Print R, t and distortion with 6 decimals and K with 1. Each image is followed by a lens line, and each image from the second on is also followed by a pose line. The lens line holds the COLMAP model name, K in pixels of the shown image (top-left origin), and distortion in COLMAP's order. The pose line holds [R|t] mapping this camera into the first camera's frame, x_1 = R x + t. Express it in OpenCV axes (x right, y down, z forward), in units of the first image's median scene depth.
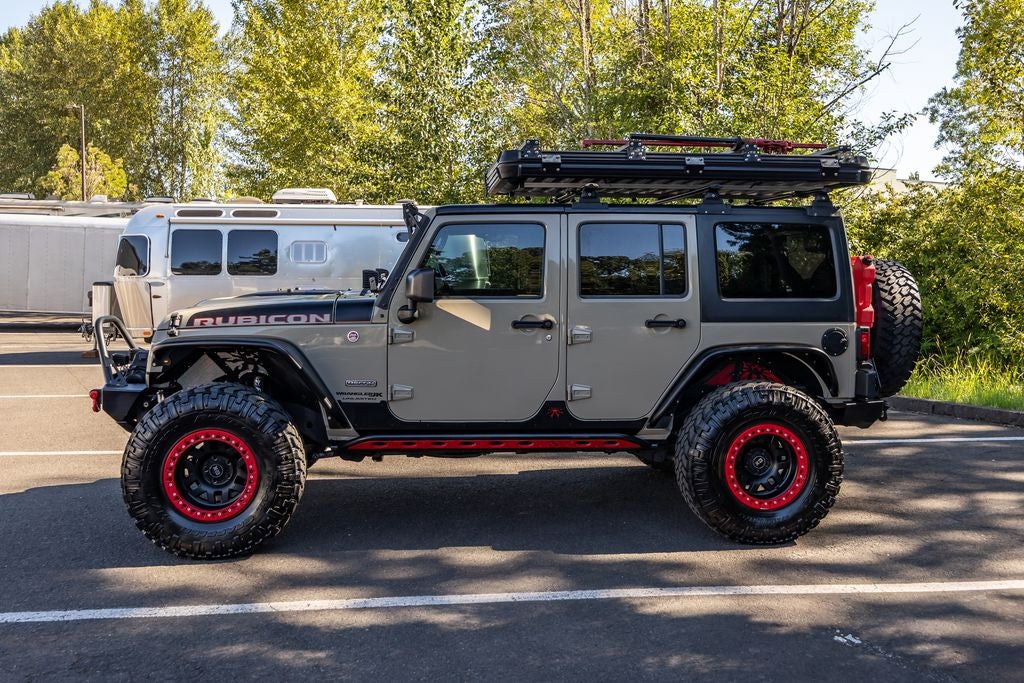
lens RADIAL K [[1001.1, 0, 538.7], [0, 1001.1, 313.8], [0, 0, 1]] dist [0.002272, 0.007308]
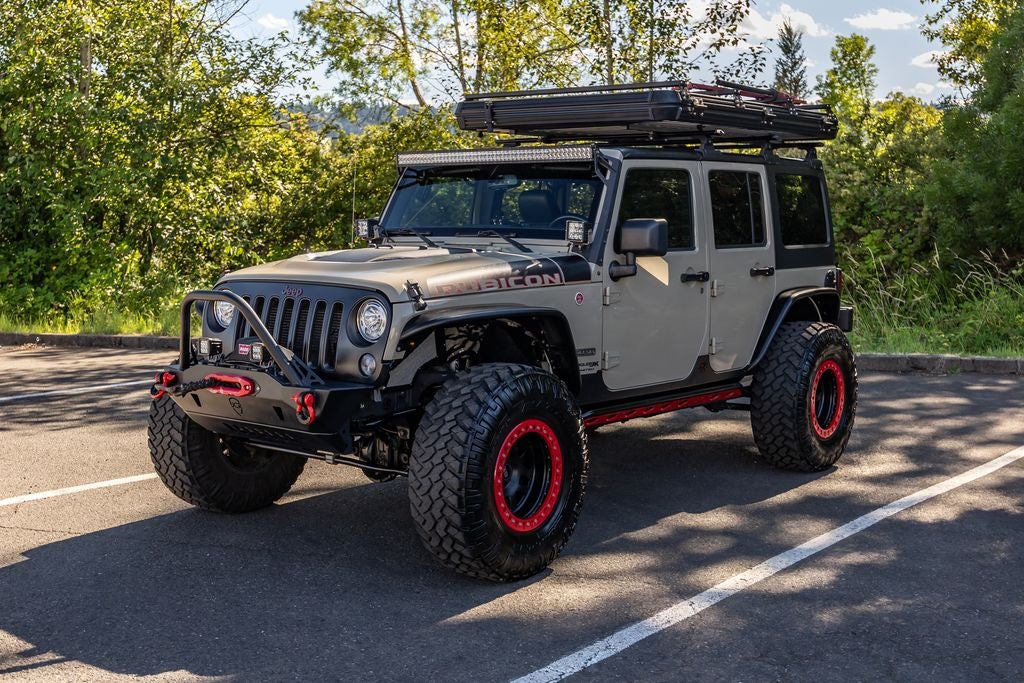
lens RADIAL K [[1306.4, 0, 512.0], [0, 1306.4, 341.5], [0, 0, 1]] dist [-0.019431, -0.012475]
pose [[0.692292, -0.072389, 0.717977, -1.056487], [0.034680, 0.997144, 0.067096, -0.018305], [-0.720783, -0.021550, 0.692825, 0.267529]]
